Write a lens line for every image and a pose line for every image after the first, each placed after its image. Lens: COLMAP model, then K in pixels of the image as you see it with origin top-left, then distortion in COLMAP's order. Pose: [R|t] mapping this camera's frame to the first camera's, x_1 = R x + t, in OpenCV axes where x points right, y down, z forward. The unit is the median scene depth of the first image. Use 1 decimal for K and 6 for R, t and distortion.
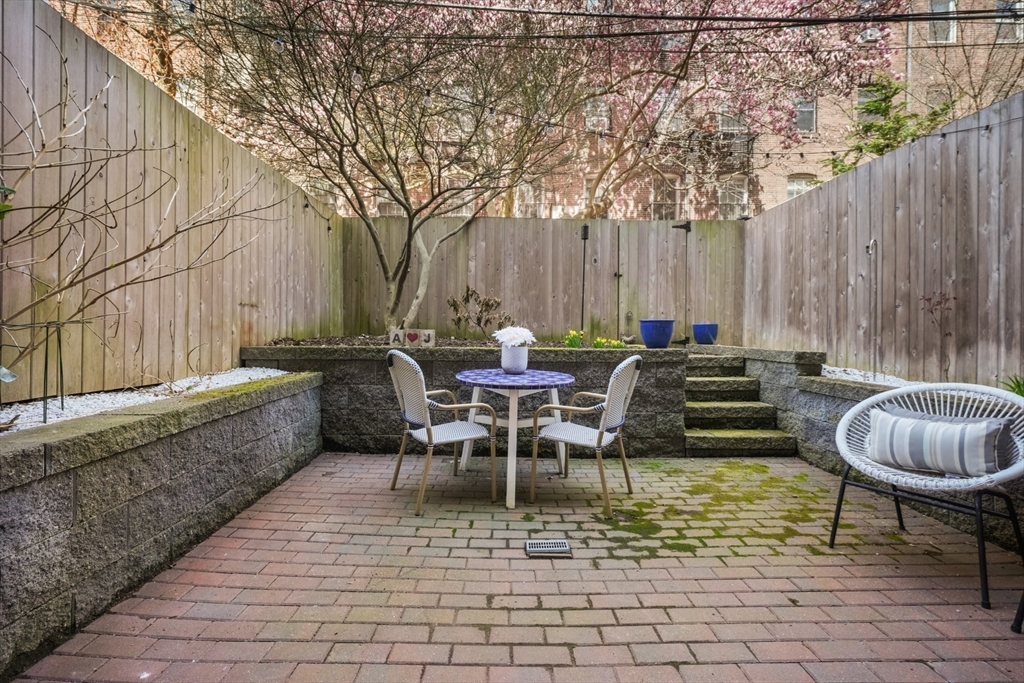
lens RADIAL K [[454.5, 0, 509.7], [0, 454.5, 329.1], [0, 0, 1]] dist [0.001639, -0.000149]
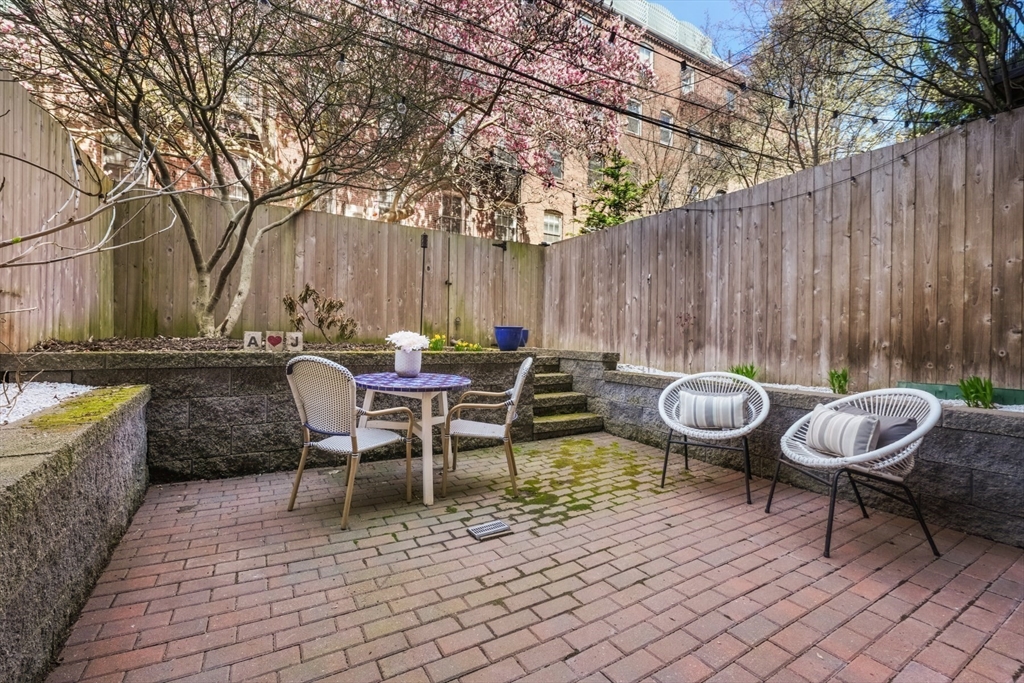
lens RADIAL K [[440.5, 0, 512.5], [0, 440.5, 331.8], [0, 0, 1]] dist [0.000064, -0.000282]
pose [[0.859711, 0.014205, 0.510583, -0.295759], [-0.015503, 0.999878, -0.001713, -0.005885], [-0.510546, -0.006443, 0.859826, 0.024396]]
